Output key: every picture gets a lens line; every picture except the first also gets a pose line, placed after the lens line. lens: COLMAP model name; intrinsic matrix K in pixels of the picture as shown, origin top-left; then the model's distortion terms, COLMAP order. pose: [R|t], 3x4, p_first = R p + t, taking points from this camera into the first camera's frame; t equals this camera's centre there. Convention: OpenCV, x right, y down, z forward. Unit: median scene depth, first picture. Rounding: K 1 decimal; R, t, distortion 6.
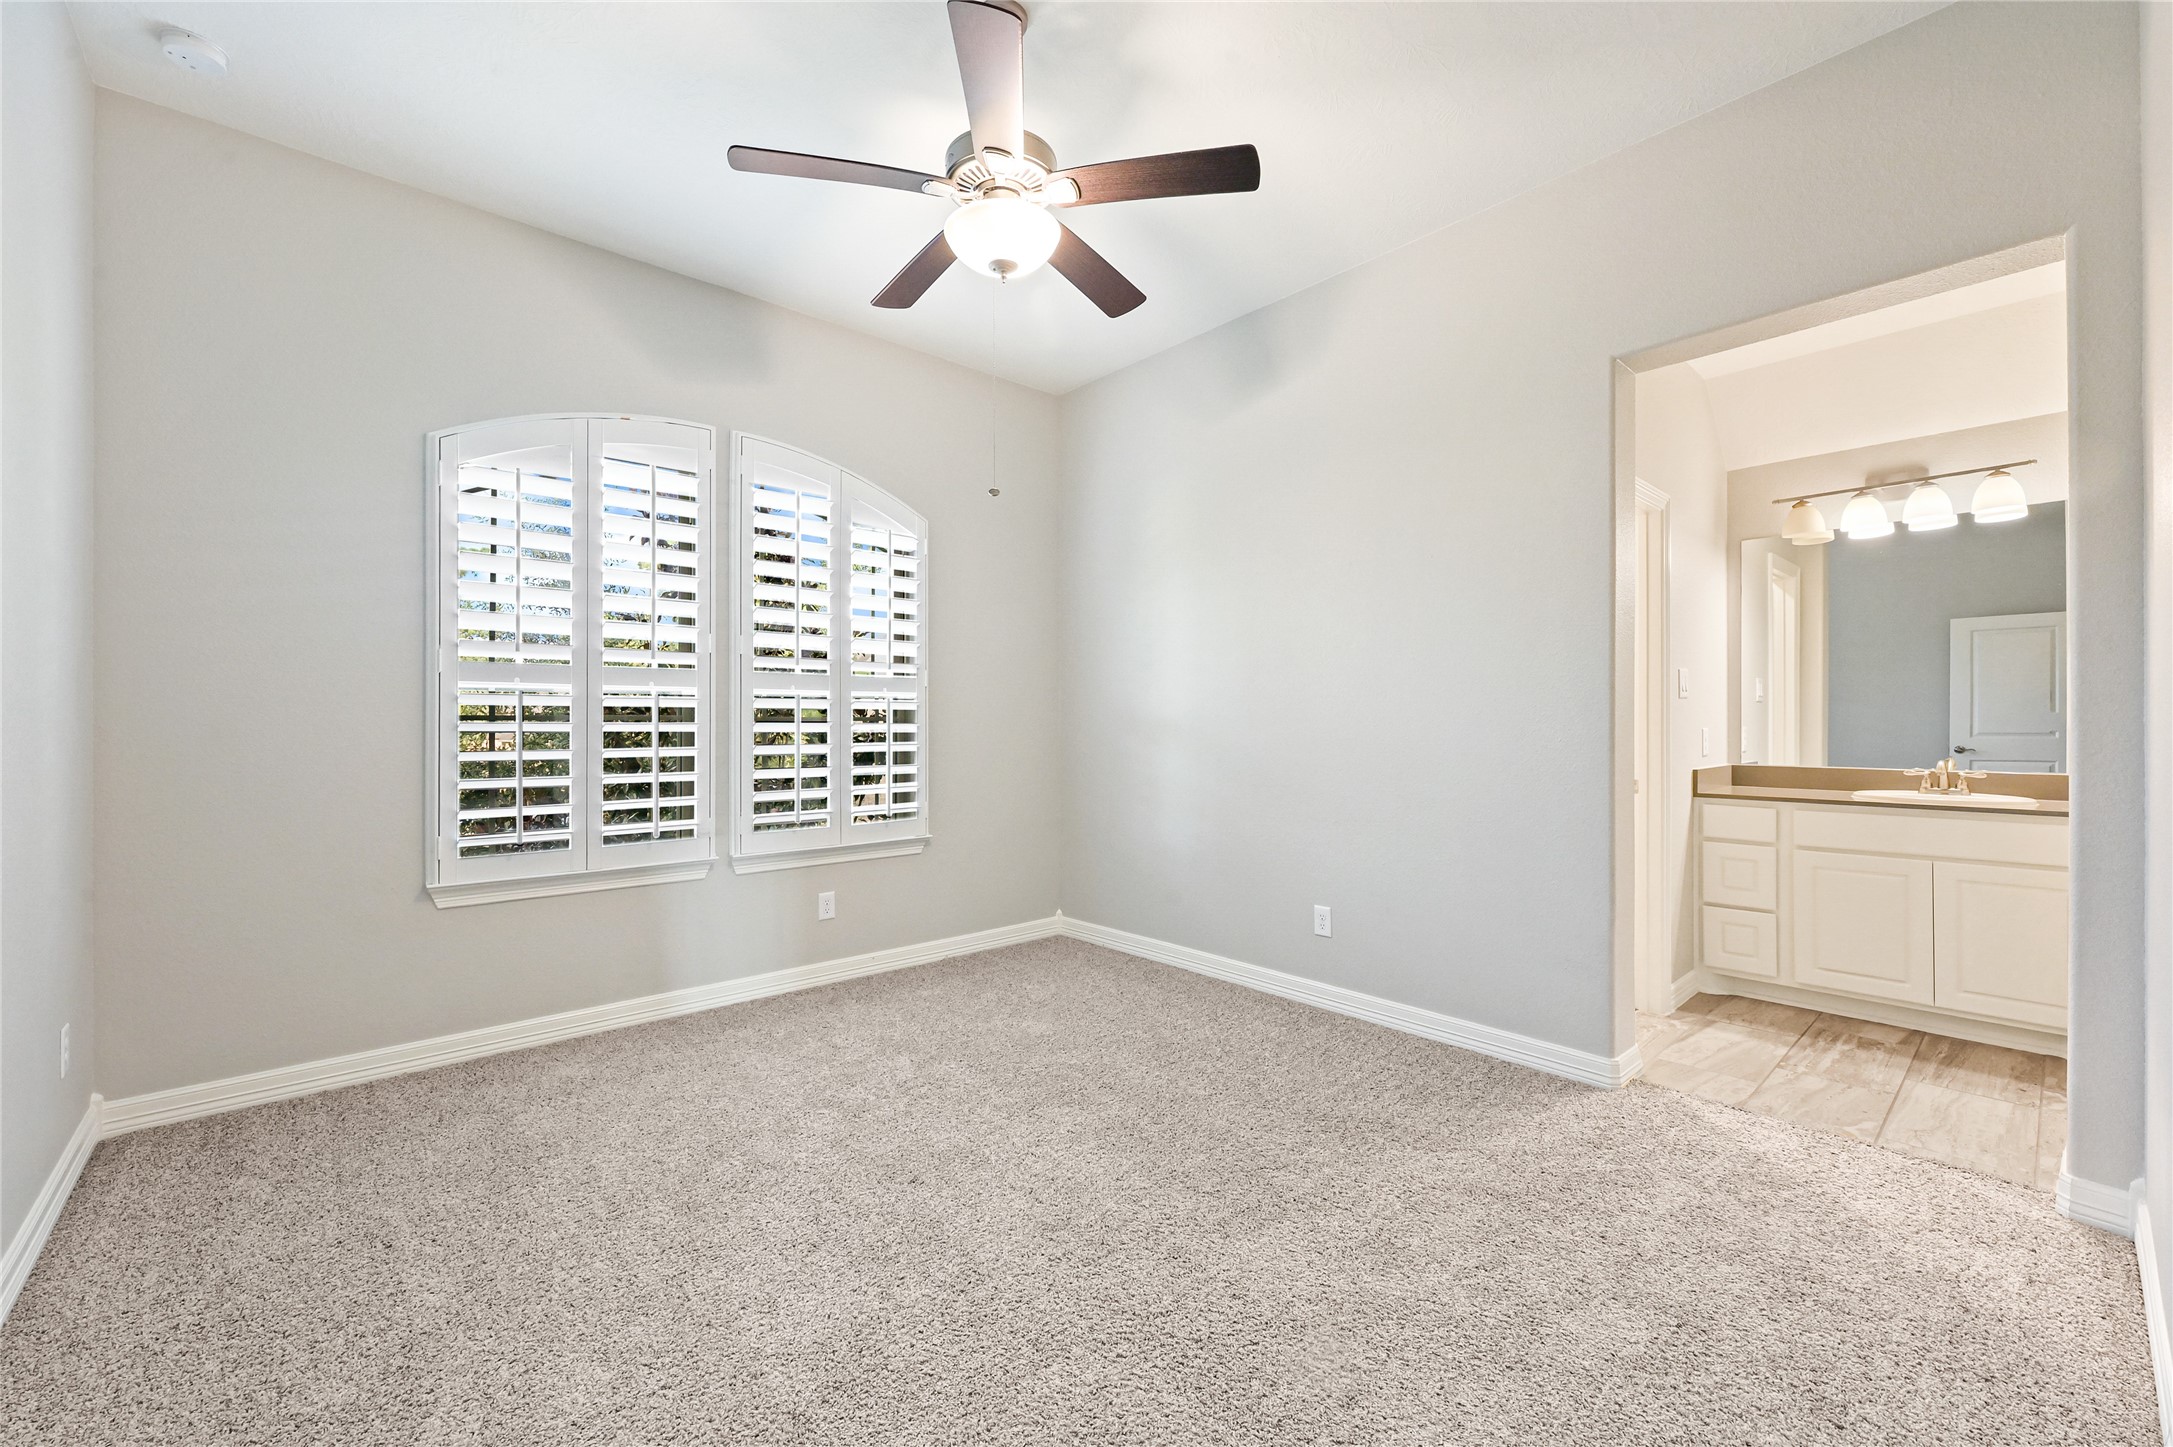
lens RADIAL K [[881.7, 0, 1070.9], [0, 881.7, 710.1], [0, 0, 1]] dist [0.001666, -0.000314]
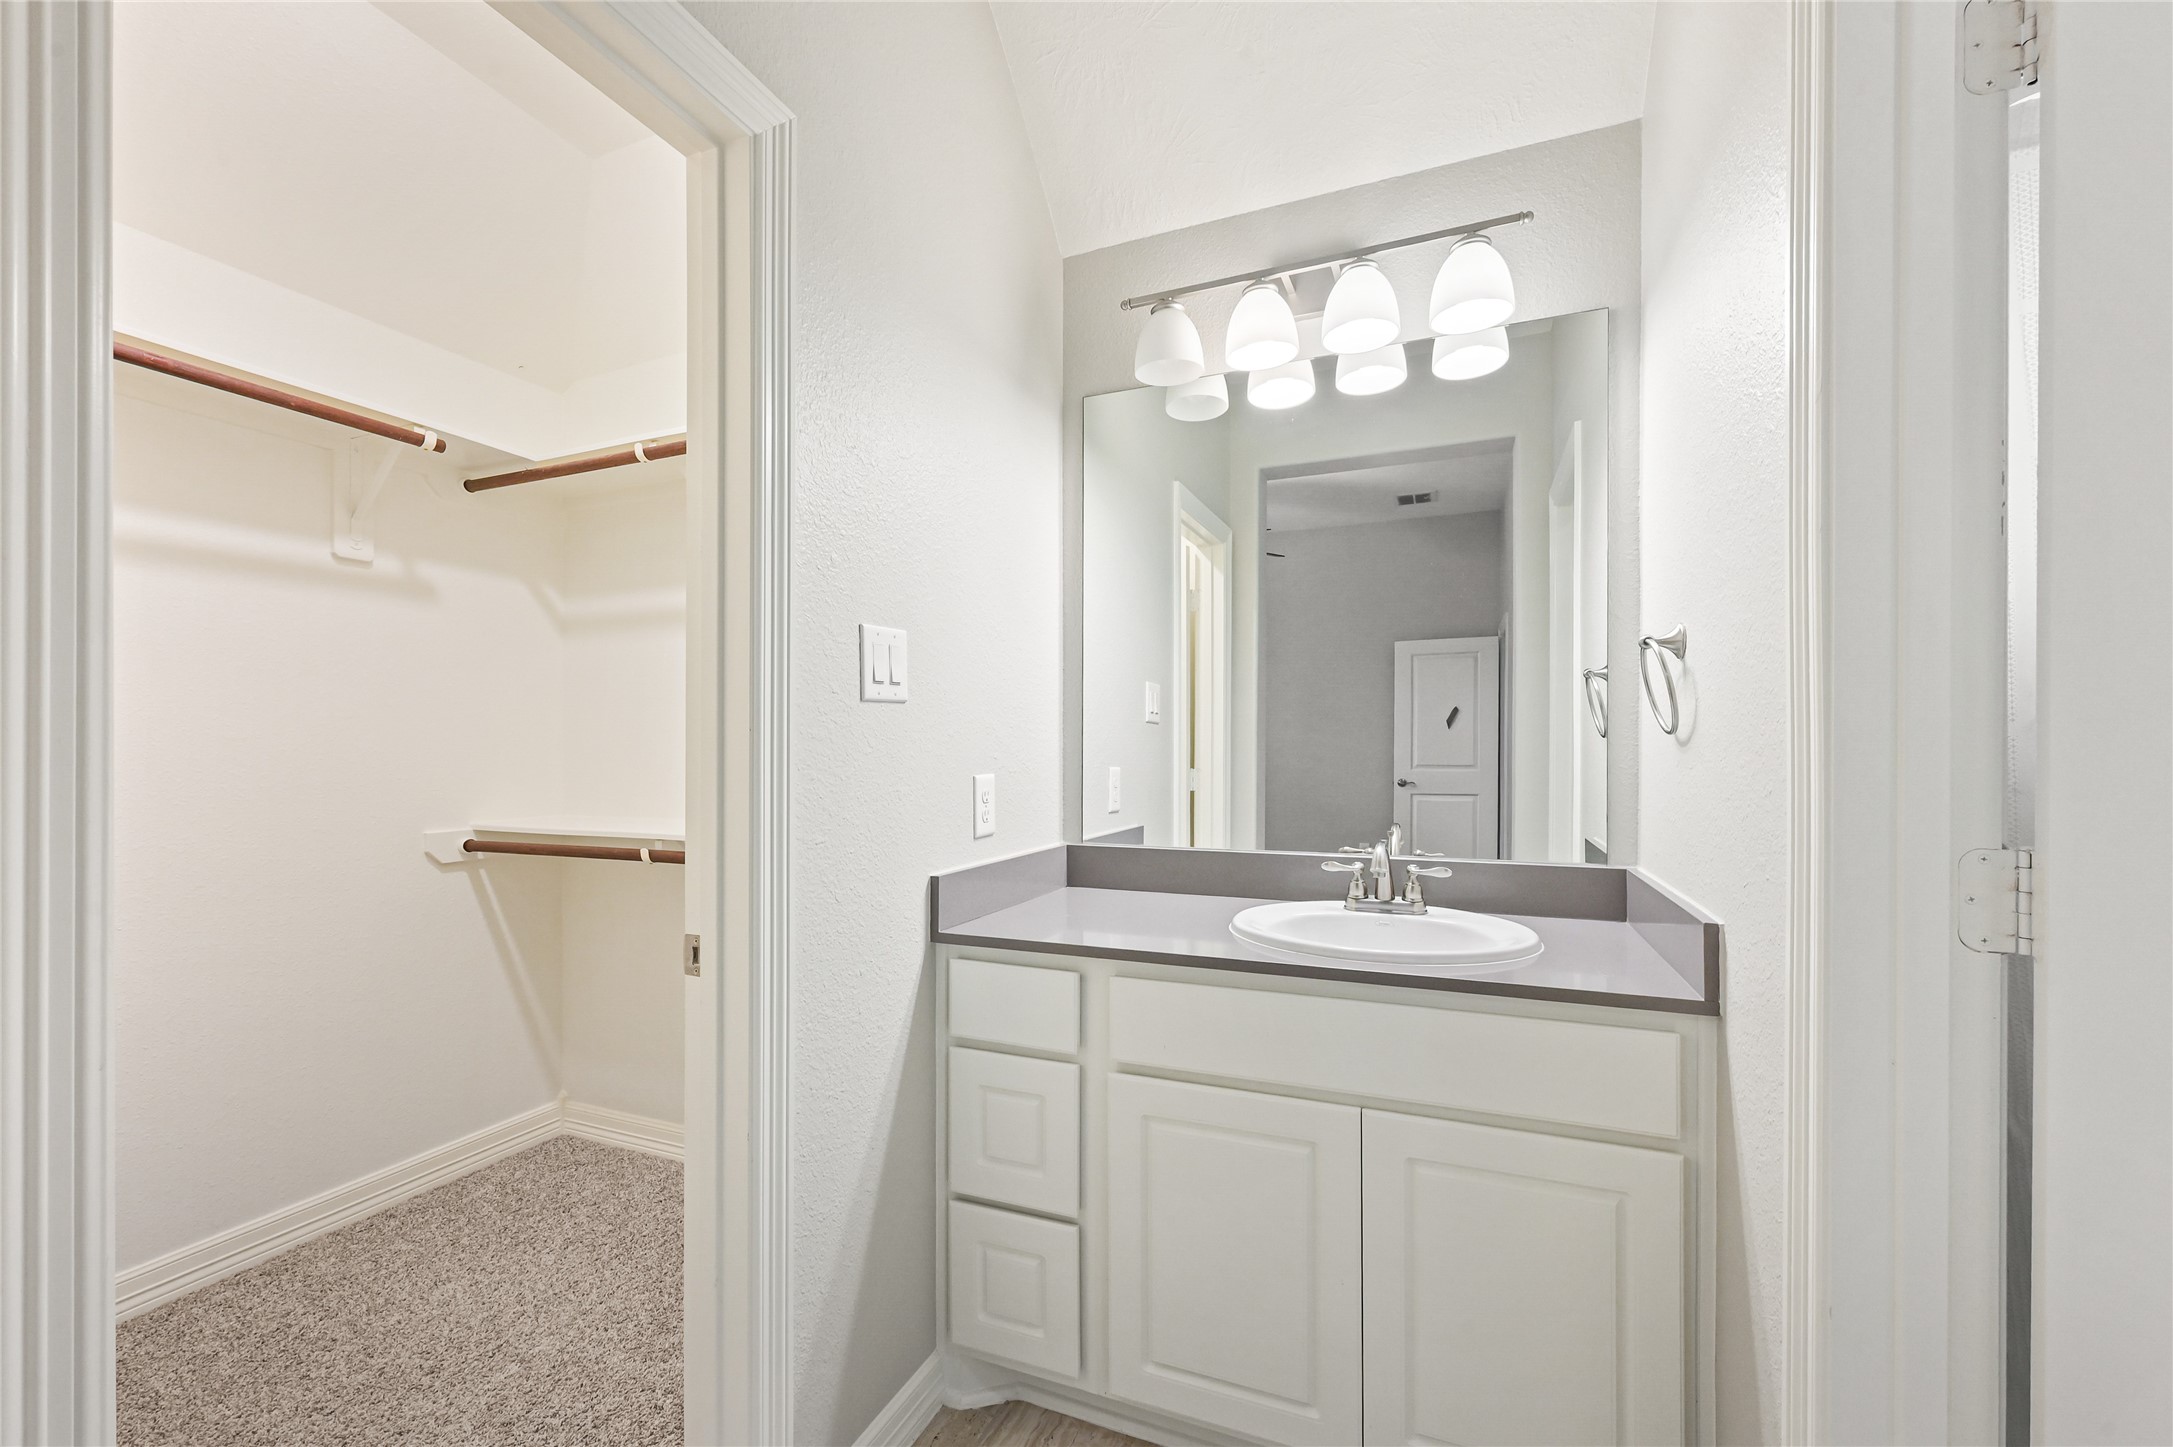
lens RADIAL K [[881.7, 0, 1088.5], [0, 881.7, 741.5], [0, 0, 1]] dist [0.001666, -0.000314]
pose [[0.900629, 0.001117, 0.434588, 0.592885], [-0.002270, 0.999995, 0.002133, 0.002848], [-0.434584, -0.002908, 0.900627, 0.595616]]
